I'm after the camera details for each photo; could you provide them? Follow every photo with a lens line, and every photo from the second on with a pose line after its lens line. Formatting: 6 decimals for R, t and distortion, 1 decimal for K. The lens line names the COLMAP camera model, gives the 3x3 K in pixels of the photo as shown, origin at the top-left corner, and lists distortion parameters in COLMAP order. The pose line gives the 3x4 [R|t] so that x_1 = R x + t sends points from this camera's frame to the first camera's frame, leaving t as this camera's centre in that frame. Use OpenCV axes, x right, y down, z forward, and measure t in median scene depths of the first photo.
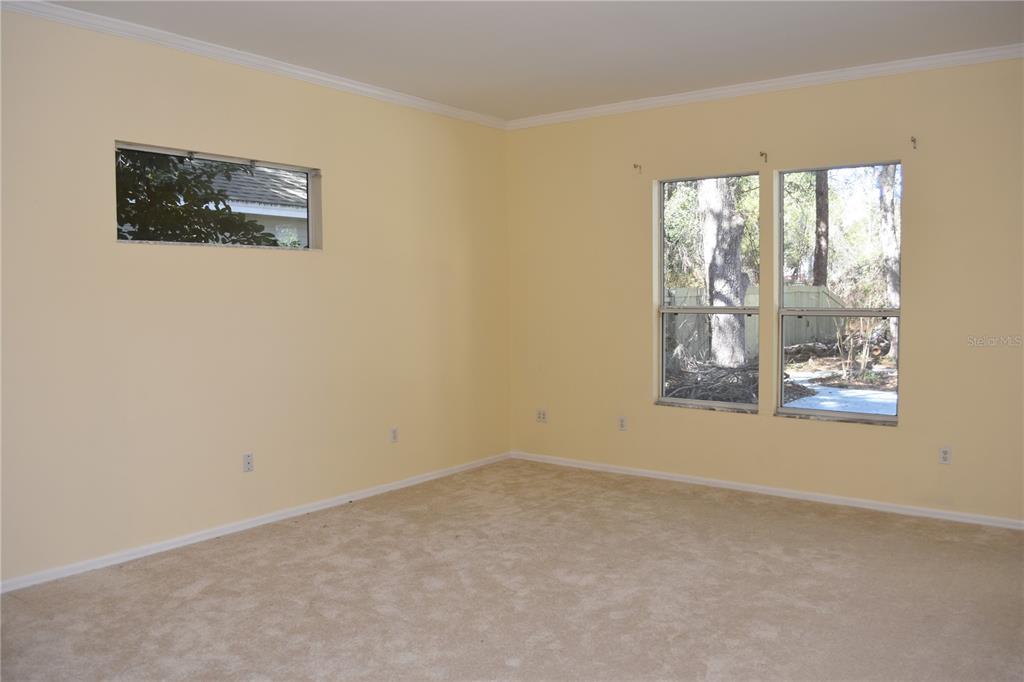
lens RADIAL K [[810.0, 0, 512.0], [0, 810.0, 341.0], [0, 0, 1]] dist [-0.080354, 0.013781]
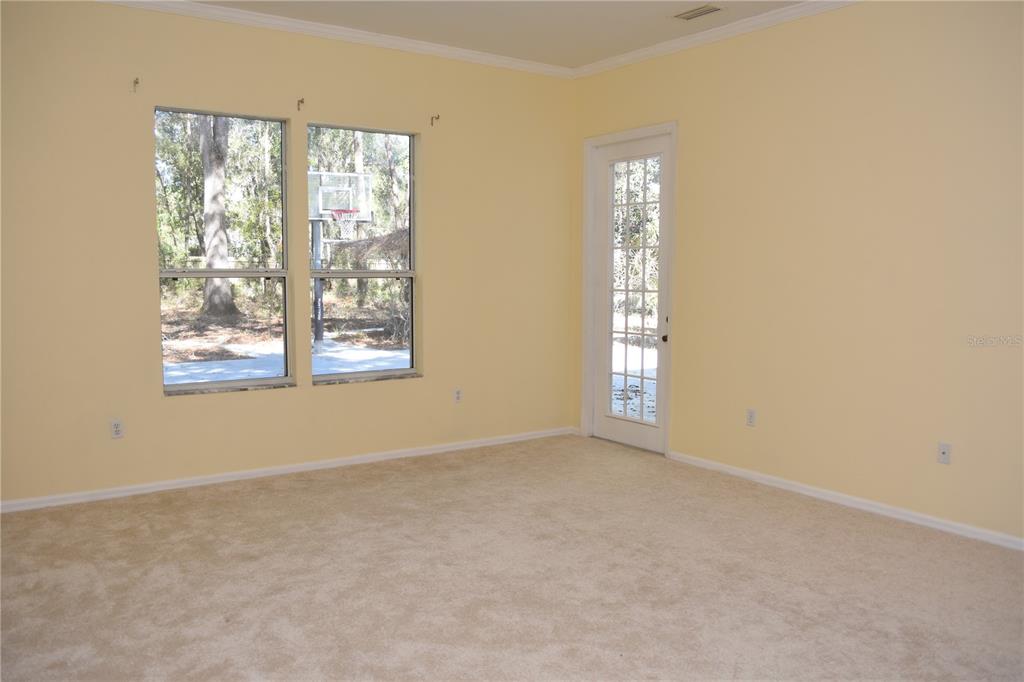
lens RADIAL K [[810.0, 0, 512.0], [0, 810.0, 341.0], [0, 0, 1]] dist [-0.080354, 0.013781]
pose [[0.303217, -0.079630, 0.949589, -0.512514], [0.049397, 0.996476, 0.067789, -0.011221], [-0.951640, 0.026352, 0.306082, 0.510268]]
